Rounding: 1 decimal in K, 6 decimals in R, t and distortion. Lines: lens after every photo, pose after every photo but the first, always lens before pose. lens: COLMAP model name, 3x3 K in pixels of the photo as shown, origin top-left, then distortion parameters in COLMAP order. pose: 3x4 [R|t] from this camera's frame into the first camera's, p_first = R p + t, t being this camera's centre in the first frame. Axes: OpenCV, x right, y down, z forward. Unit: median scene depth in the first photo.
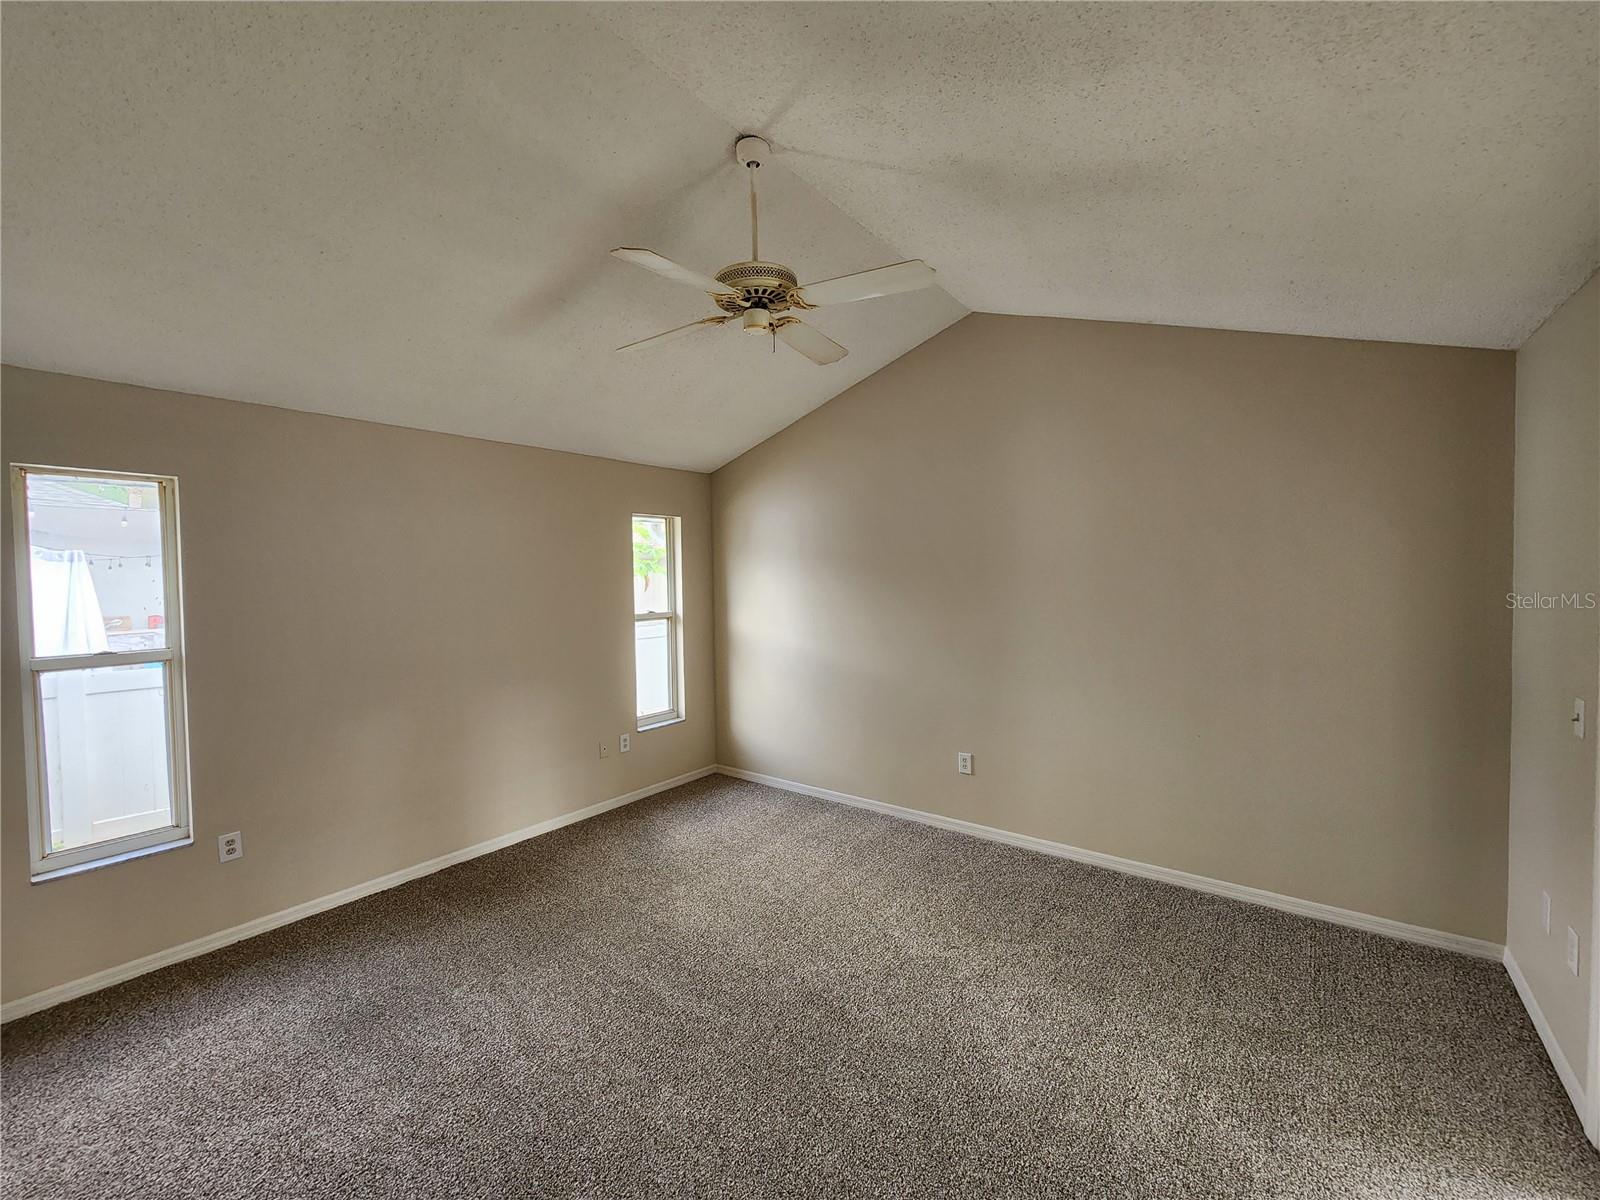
lens RADIAL K [[650.3, 0, 796.1], [0, 650.3, 591.8], [0, 0, 1]] dist [0.004423, -0.004268]
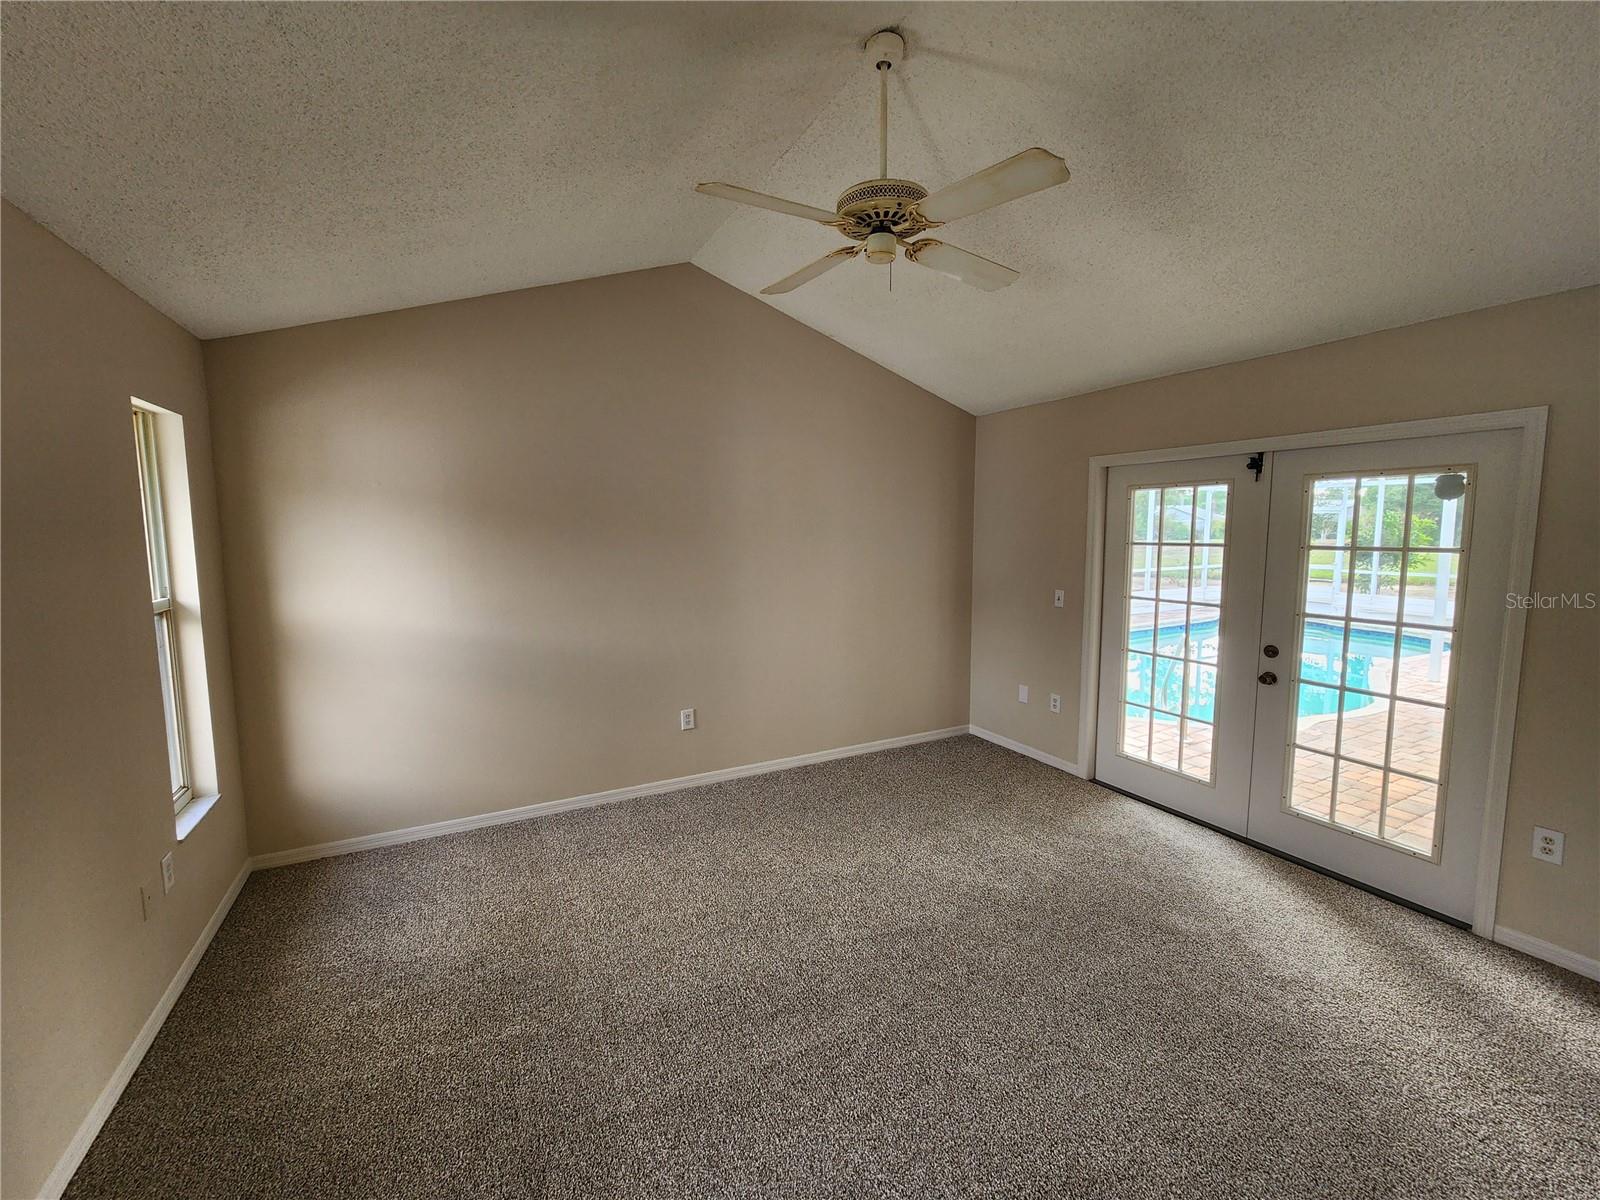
lens RADIAL K [[650.3, 0, 793.3], [0, 650.3, 592.2], [0, 0, 1]] dist [0.004423, -0.004268]
pose [[0.442311, -0.082136, 0.893093, -0.552805], [0.031734, 0.996607, 0.075940, -0.005303], [-0.896300, -0.005248, 0.443417, 0.403691]]
